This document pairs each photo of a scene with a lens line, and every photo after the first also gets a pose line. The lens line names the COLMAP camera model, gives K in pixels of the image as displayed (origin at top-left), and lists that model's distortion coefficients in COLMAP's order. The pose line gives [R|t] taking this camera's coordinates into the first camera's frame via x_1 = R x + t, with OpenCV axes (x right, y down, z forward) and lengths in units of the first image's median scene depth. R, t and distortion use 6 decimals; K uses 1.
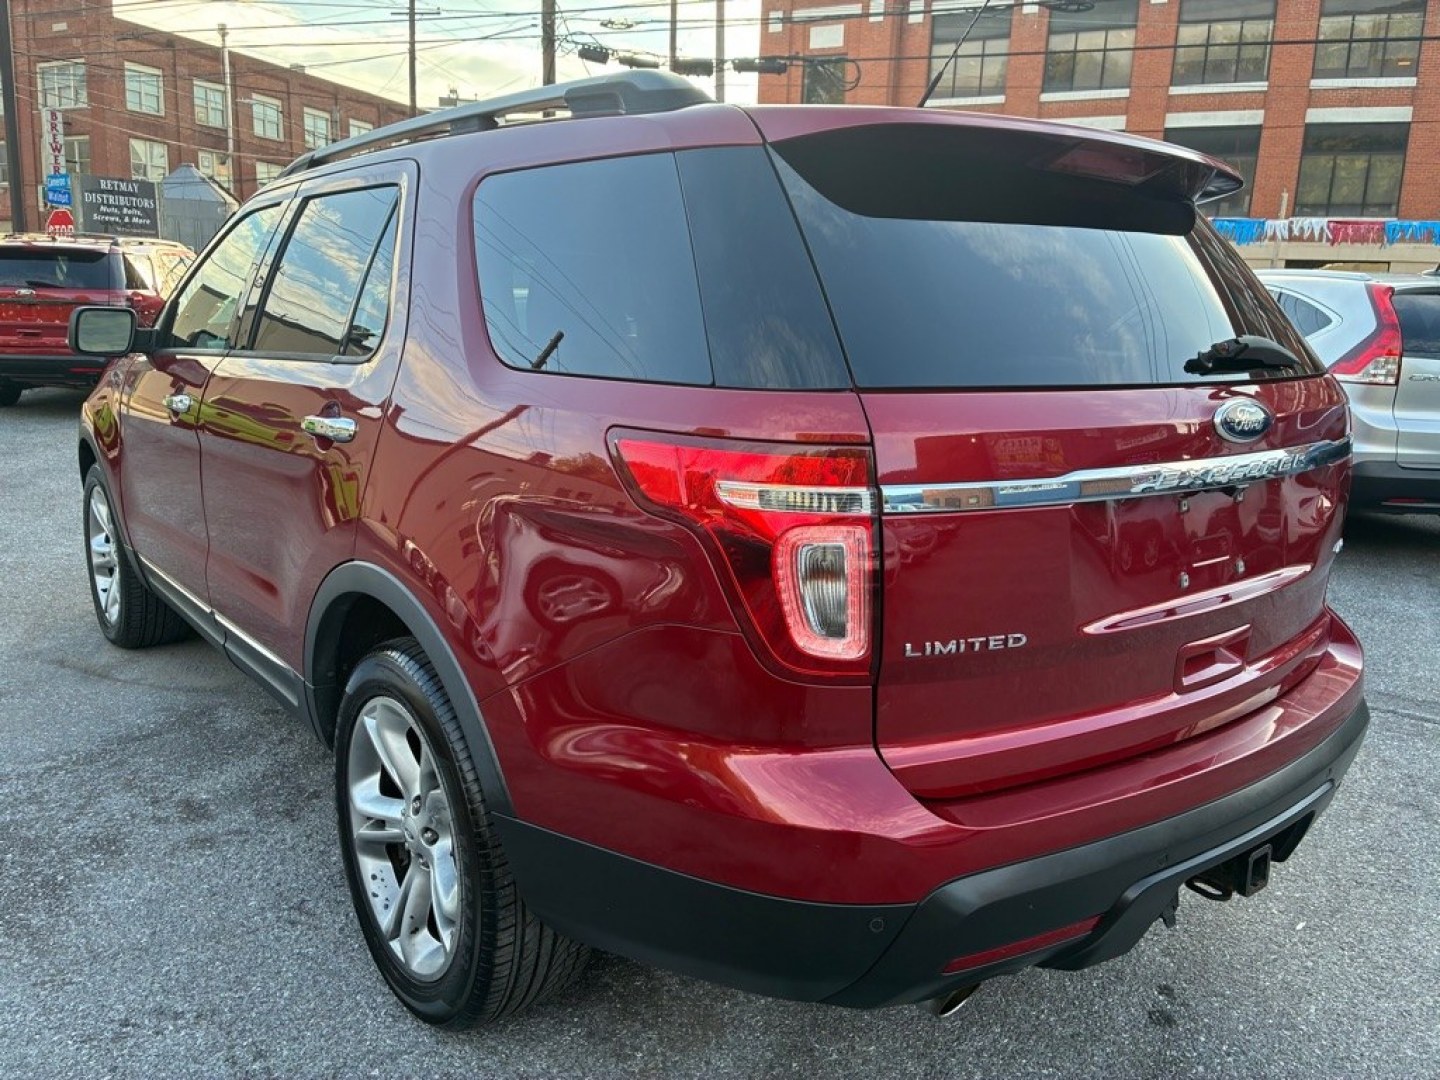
lens RADIAL K [[1059.4, 0, 720.0], [0, 1059.4, 540.0], [0, 0, 1]] dist [0.254507, -0.275572]
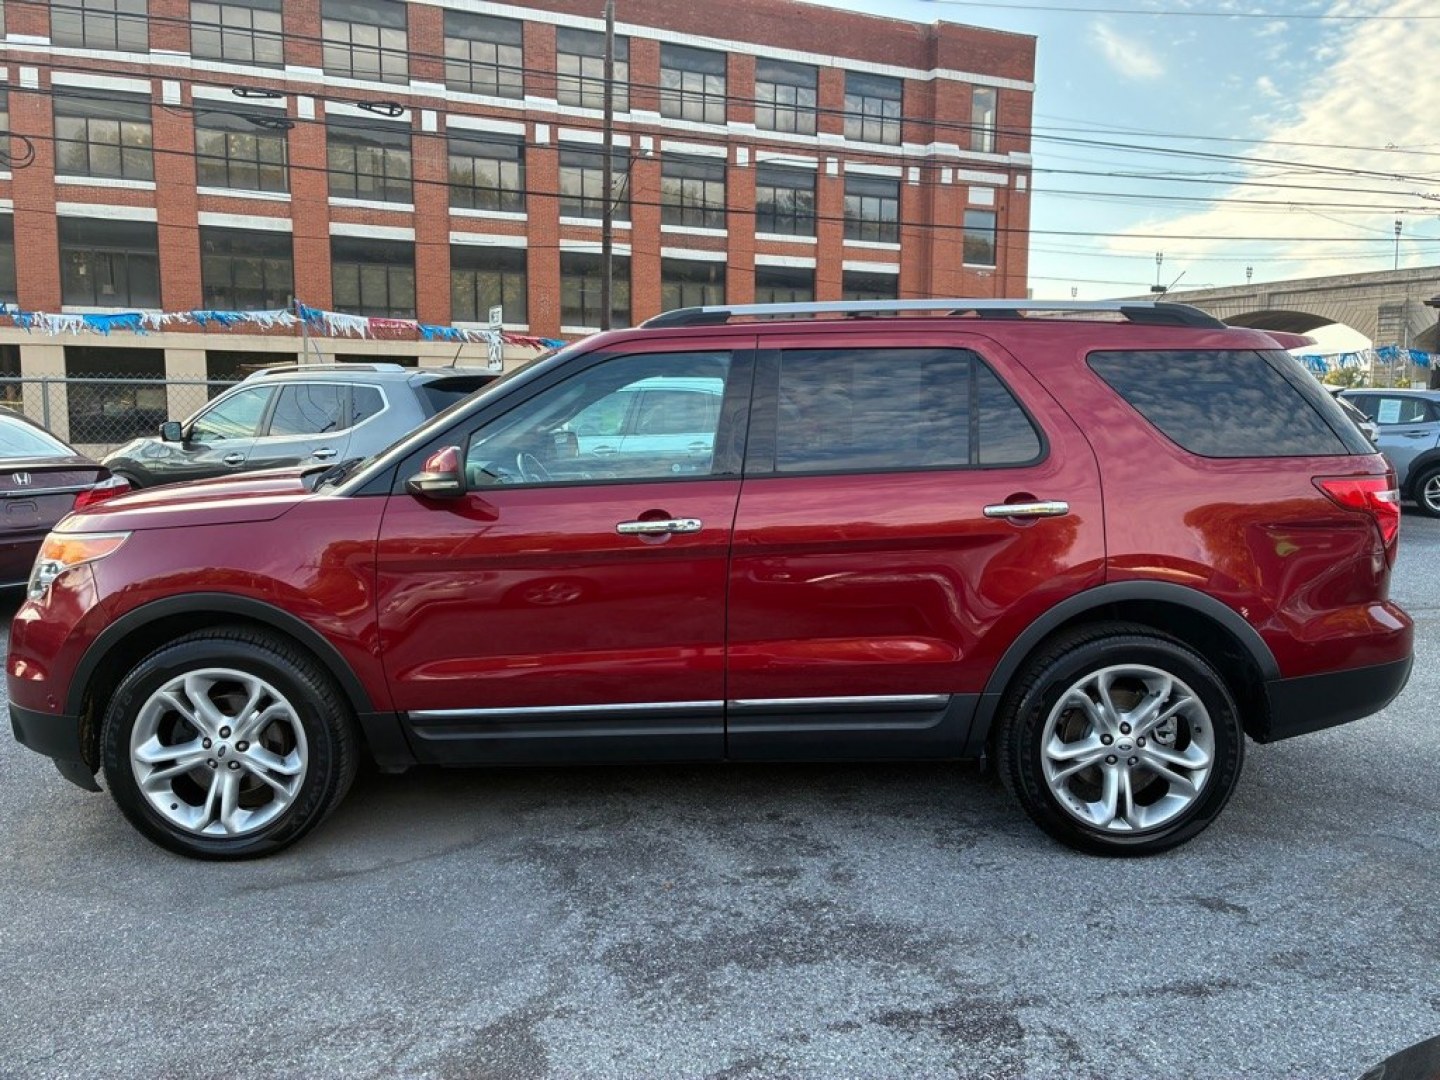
lens RADIAL K [[1166.1, 0, 720.0], [0, 1166.1, 540.0], [0, 0, 1]] dist [-0.011381, -0.011249]
pose [[0.589639, -0.130695, 0.797023, -0.951068], [0.199662, 0.979779, 0.012953, -0.064959], [-0.782599, 0.151497, 0.603810, 0.229258]]
